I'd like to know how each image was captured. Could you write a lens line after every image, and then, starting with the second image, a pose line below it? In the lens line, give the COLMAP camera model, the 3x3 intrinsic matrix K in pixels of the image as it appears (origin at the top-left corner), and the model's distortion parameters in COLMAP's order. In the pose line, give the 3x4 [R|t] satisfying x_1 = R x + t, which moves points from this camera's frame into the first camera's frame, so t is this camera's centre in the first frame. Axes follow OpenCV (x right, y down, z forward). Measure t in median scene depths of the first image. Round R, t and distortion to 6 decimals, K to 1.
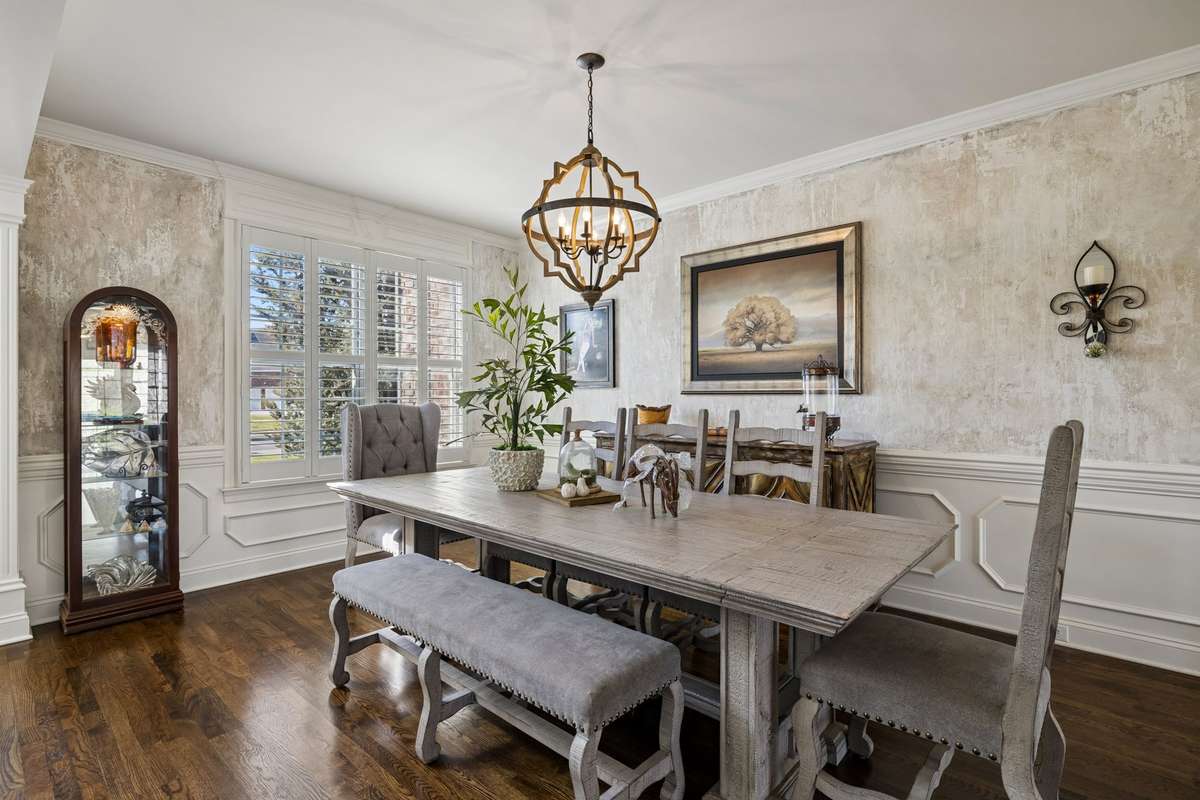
lens RADIAL K [[561.9, 0, 587.8], [0, 561.9, 393.6], [0, 0, 1]] dist [-0.000931, -0.000645]
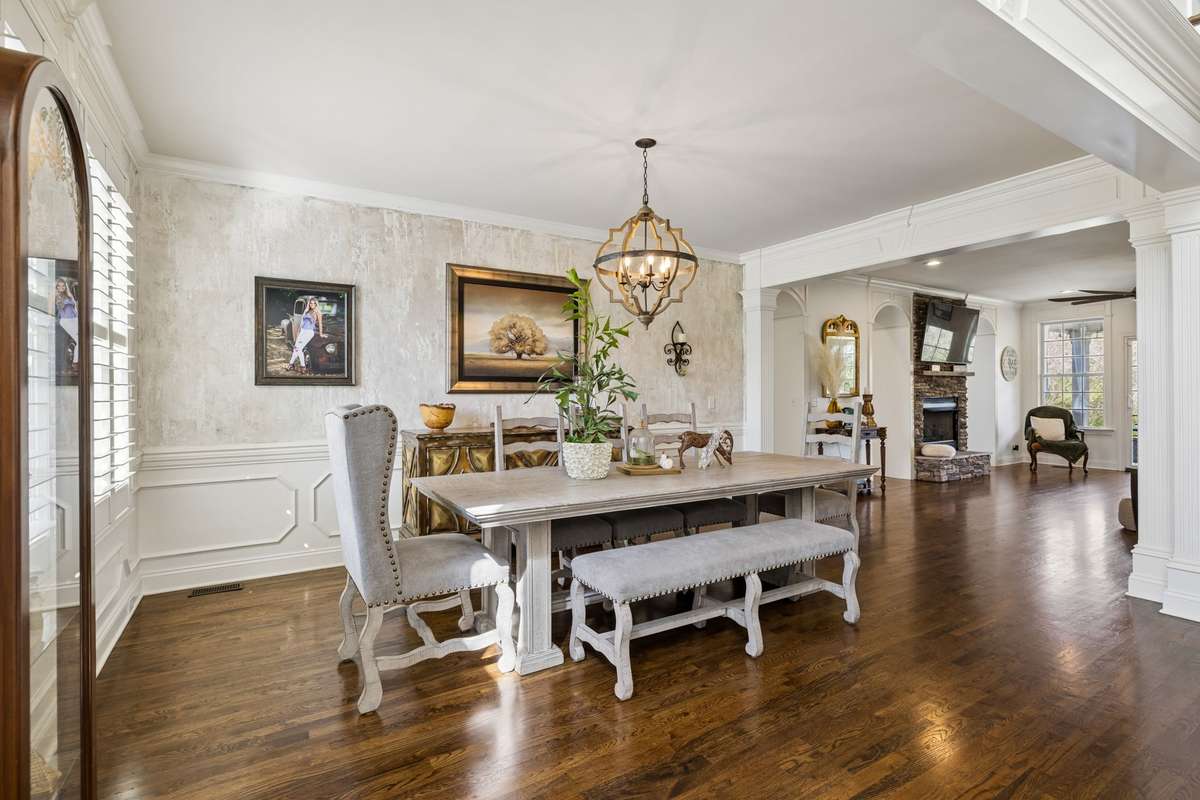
lens RADIAL K [[561.9, 0, 600.2], [0, 561.9, 394.3], [0, 0, 1]] dist [-0.000931, -0.000645]
pose [[0.283869, -0.000604, 0.958863, -1.112951], [0.001548, 0.999999, 0.000172, 0.003907], [-0.958862, 0.001436, 0.283869, 0.618138]]
